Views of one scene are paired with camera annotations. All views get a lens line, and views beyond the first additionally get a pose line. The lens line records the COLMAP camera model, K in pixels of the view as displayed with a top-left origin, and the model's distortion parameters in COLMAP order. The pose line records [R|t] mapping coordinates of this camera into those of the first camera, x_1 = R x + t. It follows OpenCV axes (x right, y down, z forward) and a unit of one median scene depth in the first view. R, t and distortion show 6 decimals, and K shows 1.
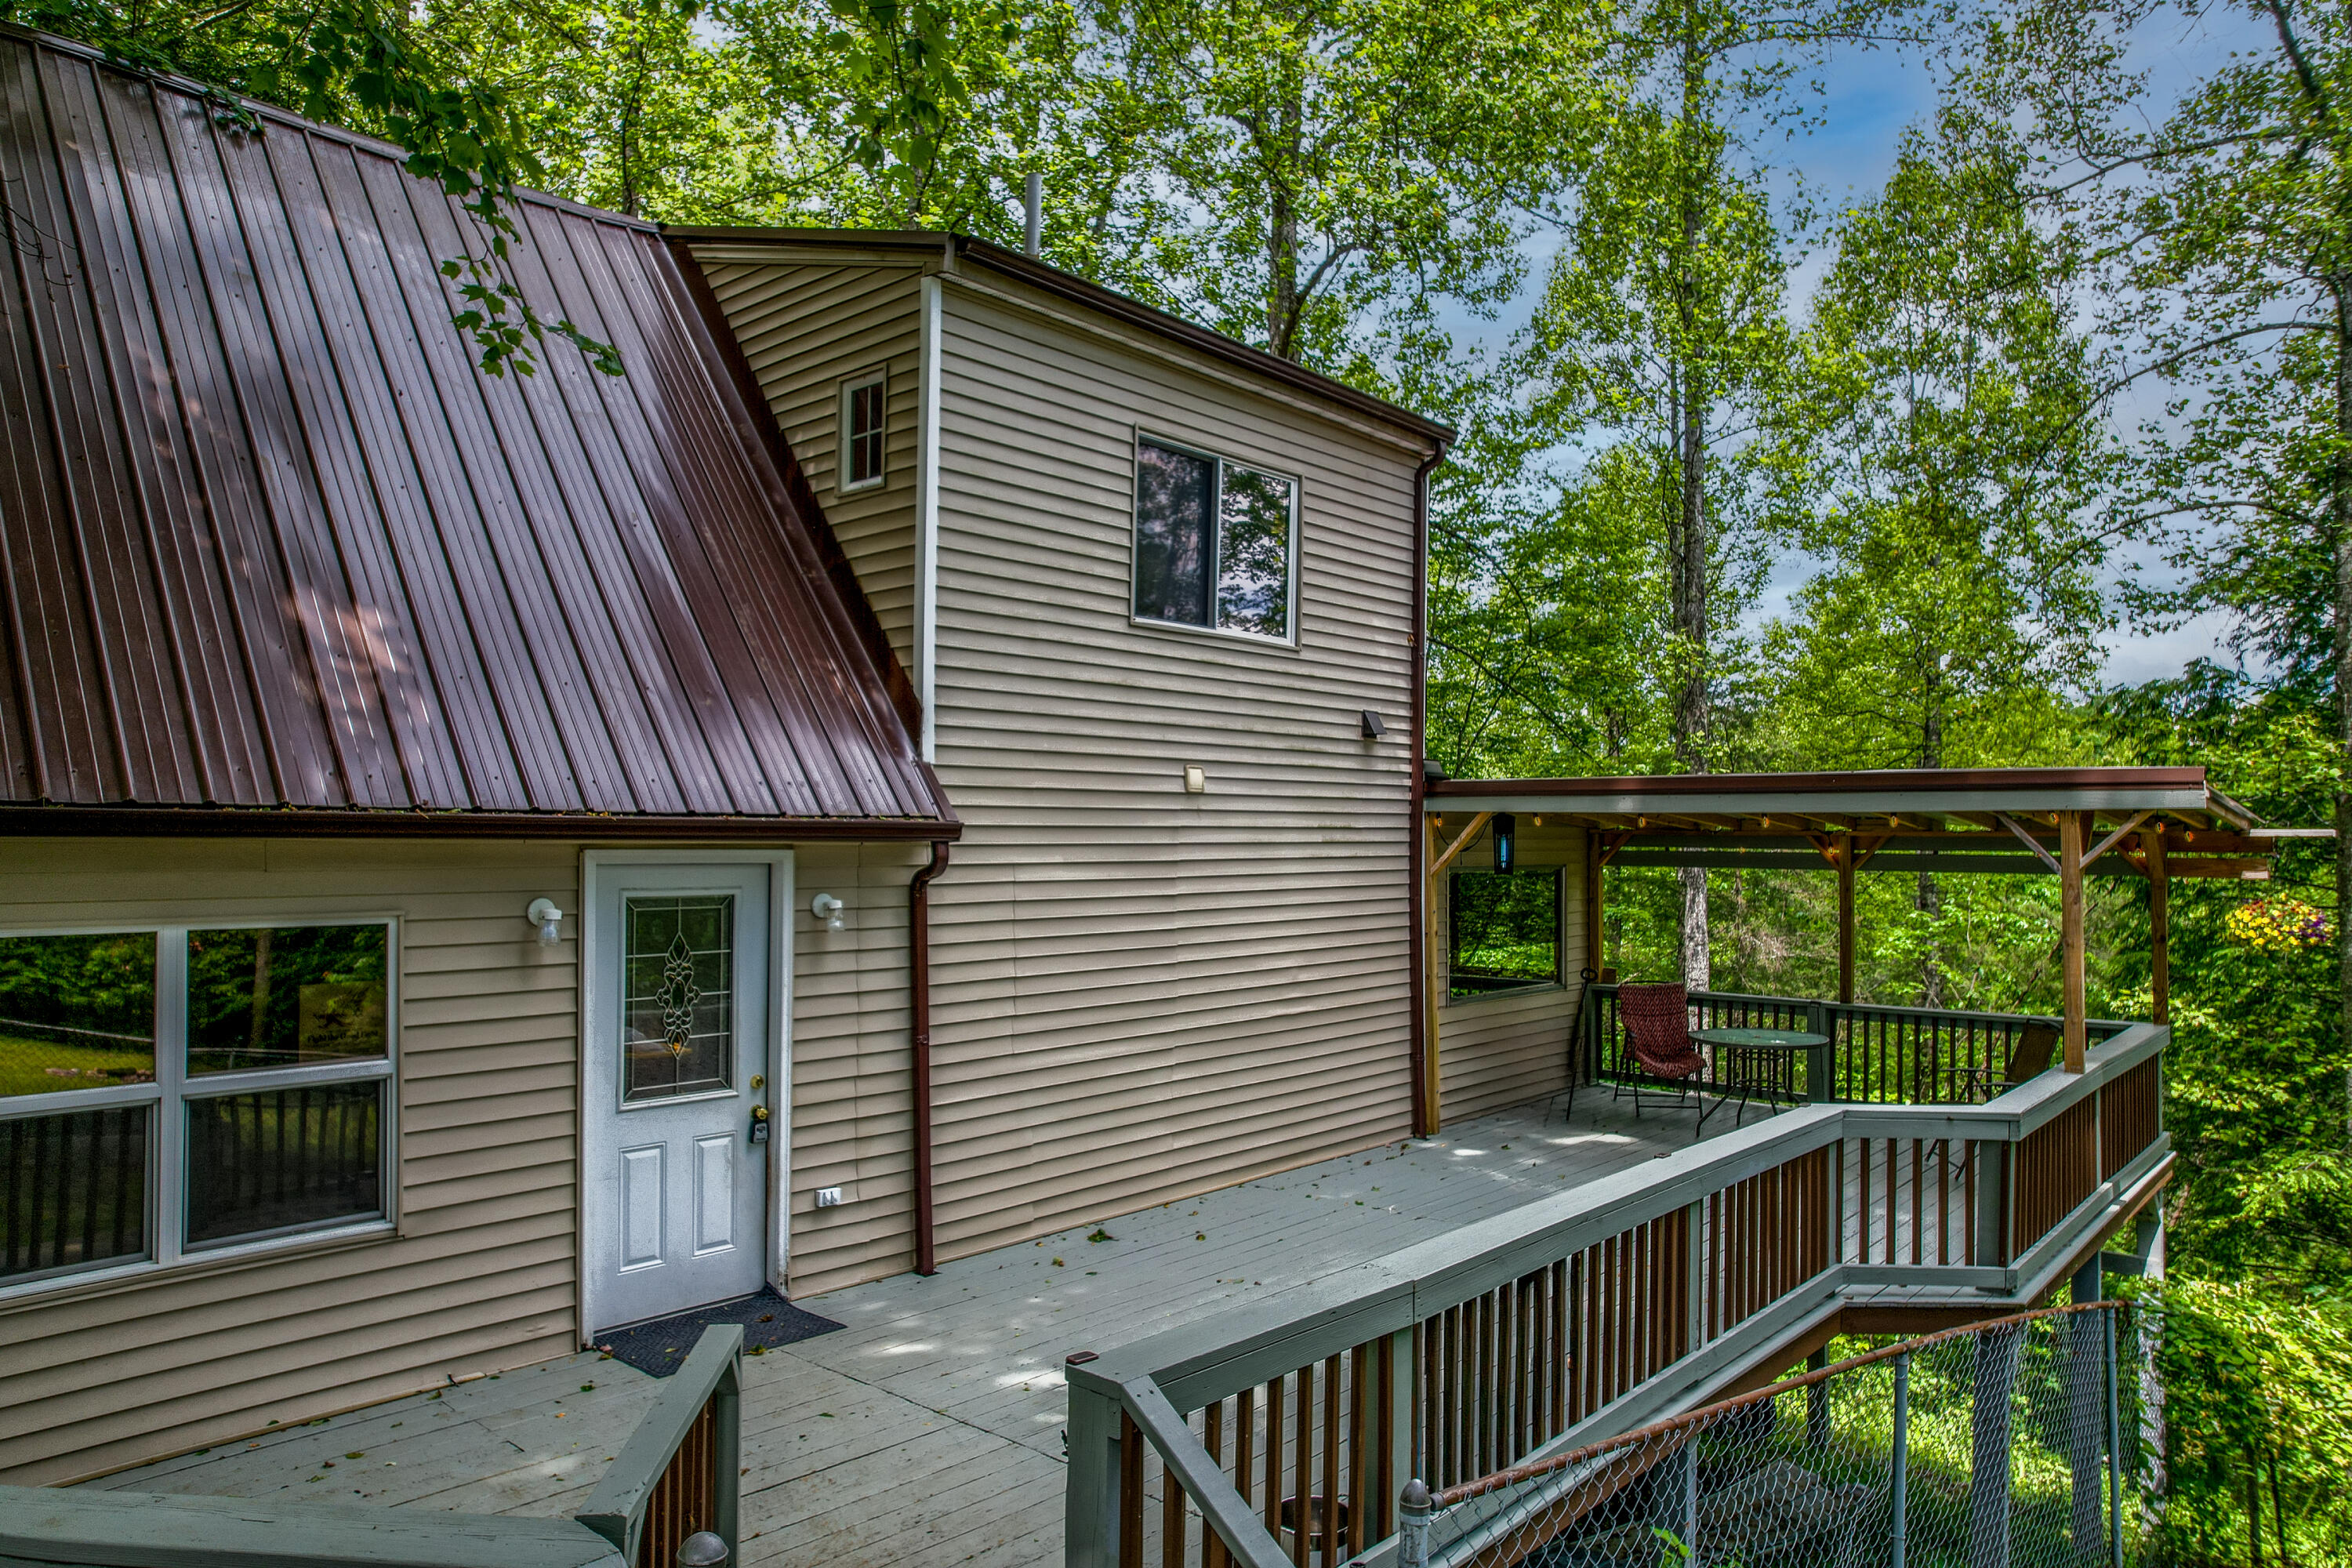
lens RADIAL K [[1519.6, 0, 1190.1], [0, 1519.6, 804.8], [0, 0, 1]] dist [-0.074686, 0.074867]
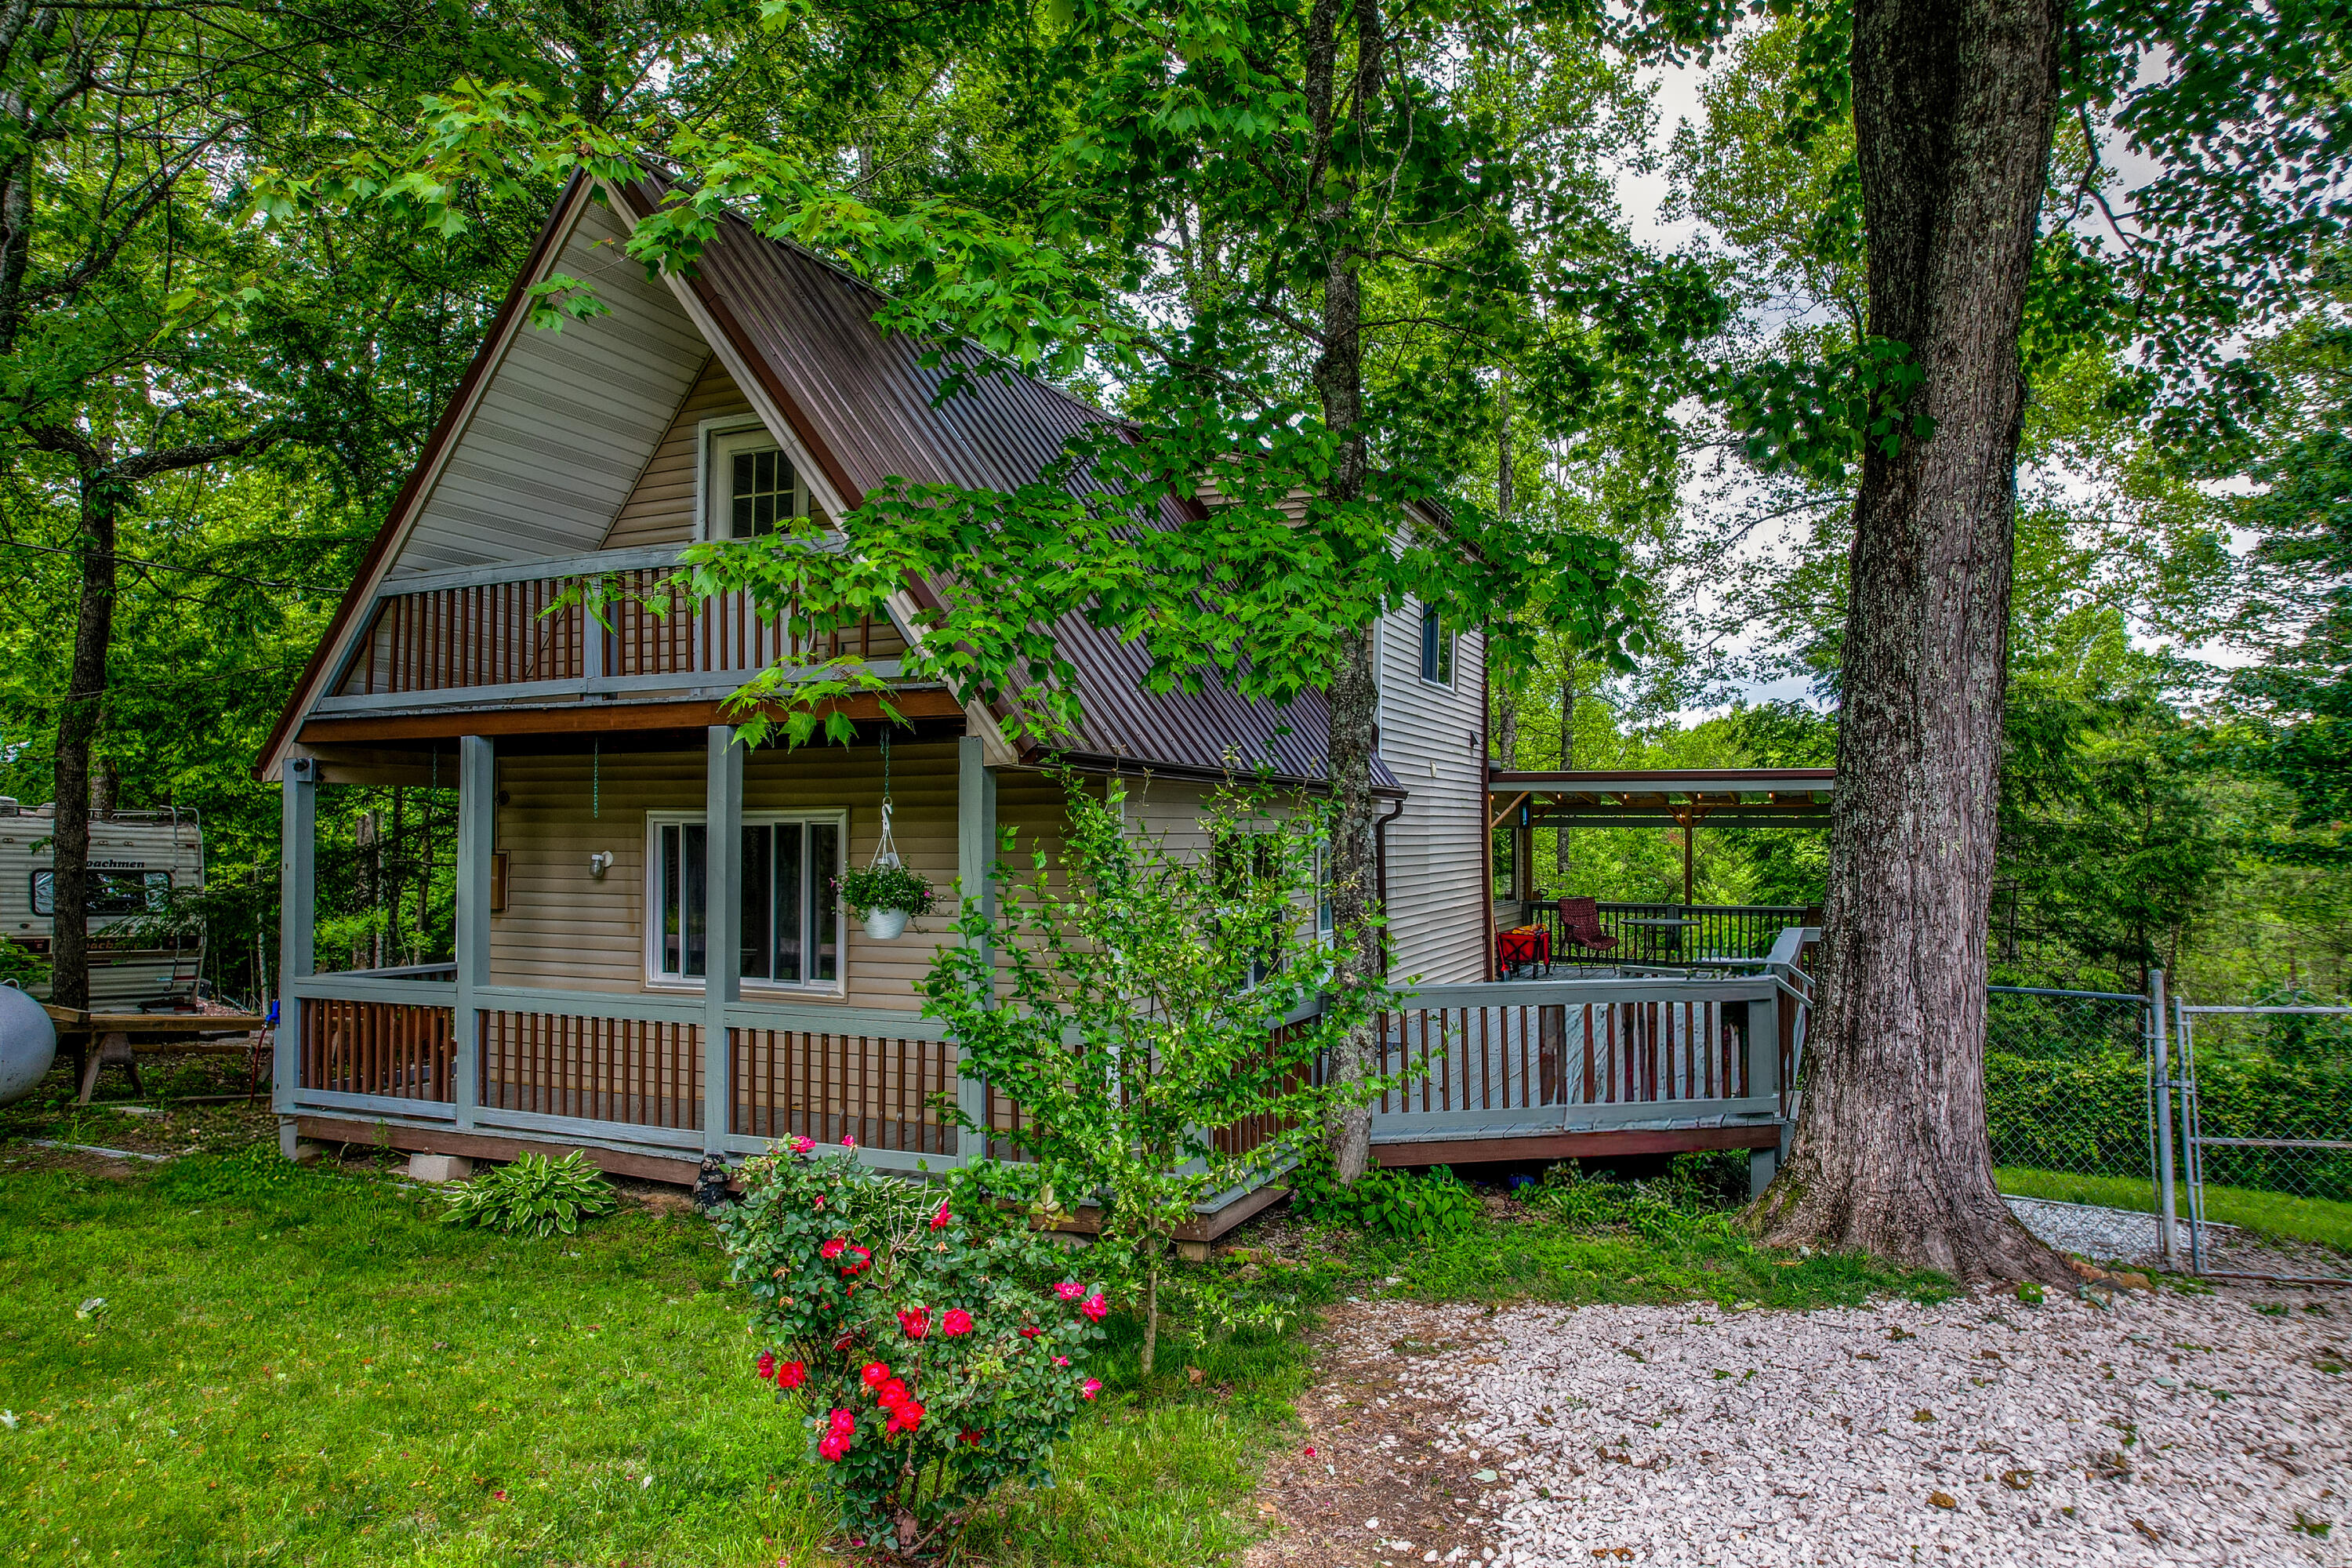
lens RADIAL K [[1519.6, 0, 1190.1], [0, 1519.6, 804.8], [0, 0, 1]] dist [-0.074686, 0.074867]
pose [[0.947393, -0.000740, 0.320072, -0.687876], [0.000851, 1.000000, -0.000207, 0.020045], [-0.320072, 0.000469, 0.947393, -0.468463]]
